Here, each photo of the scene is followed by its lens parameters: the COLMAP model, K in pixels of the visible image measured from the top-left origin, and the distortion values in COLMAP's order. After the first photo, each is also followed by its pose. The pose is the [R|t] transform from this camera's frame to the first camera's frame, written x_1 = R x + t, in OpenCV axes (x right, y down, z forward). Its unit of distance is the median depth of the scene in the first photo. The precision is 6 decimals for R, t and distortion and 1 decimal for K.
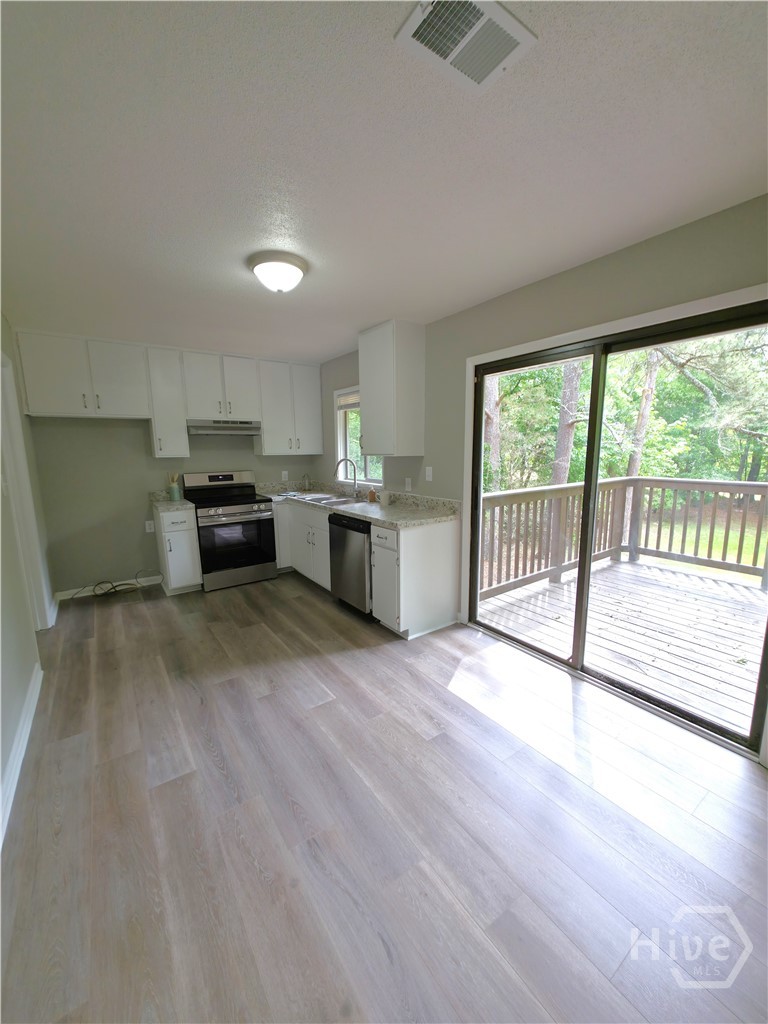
lens RADIAL K [[407.7, 0, 391.9], [0, 407.7, 514.6], [0, 0, 1]] dist [0.004656, 0.000514]
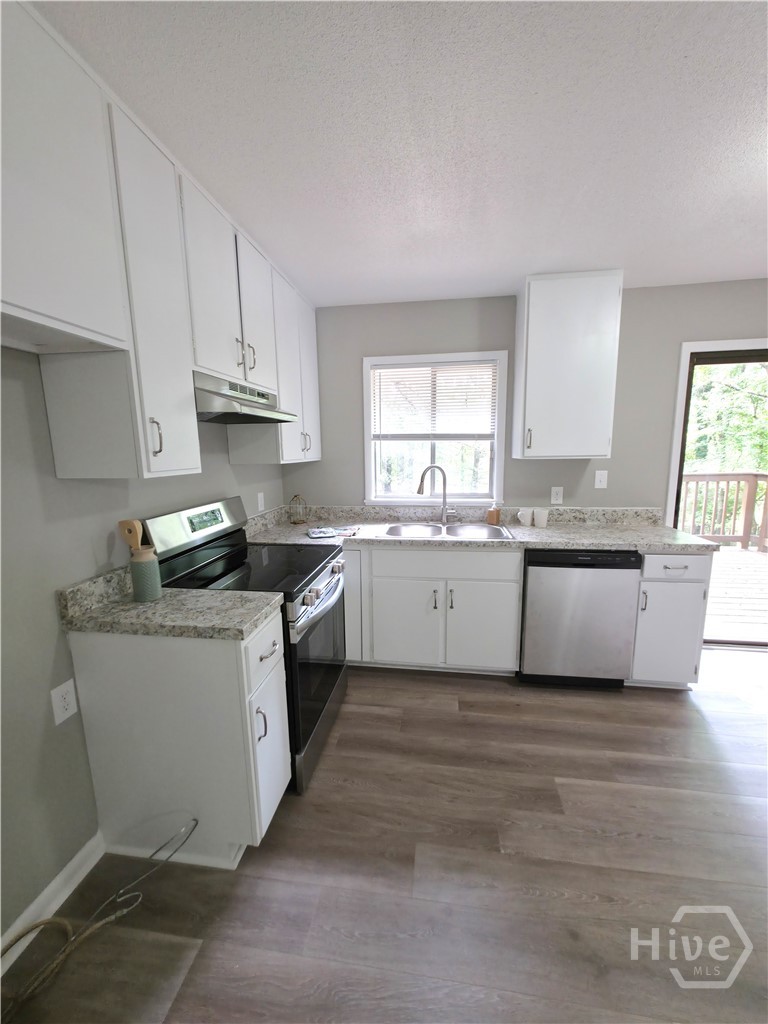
lens RADIAL K [[407.7, 0, 383.4], [0, 407.7, 514.3], [0, 0, 1]] dist [0.004656, 0.000514]
pose [[0.691137, -0.114837, 0.713542, -1.135125], [0.125007, 0.991410, 0.038475, -0.168370], [-0.711830, 0.062607, 0.699556, 1.081265]]
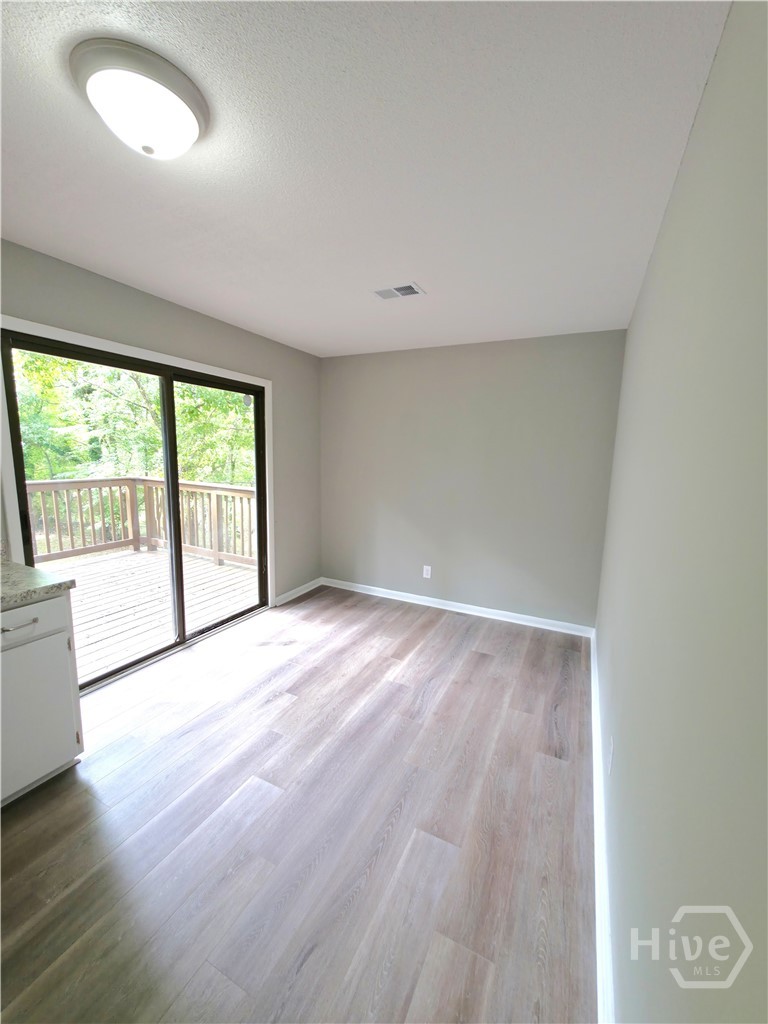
lens RADIAL K [[407.7, 0, 387.1], [0, 407.7, 519.9], [0, 0, 1]] dist [0.004656, 0.000514]
pose [[-0.474452, -0.145696, 0.868141, -0.862488], [0.121055, 0.966039, 0.228284, -0.175423], [-0.871918, 0.213402, -0.440702, 1.002137]]
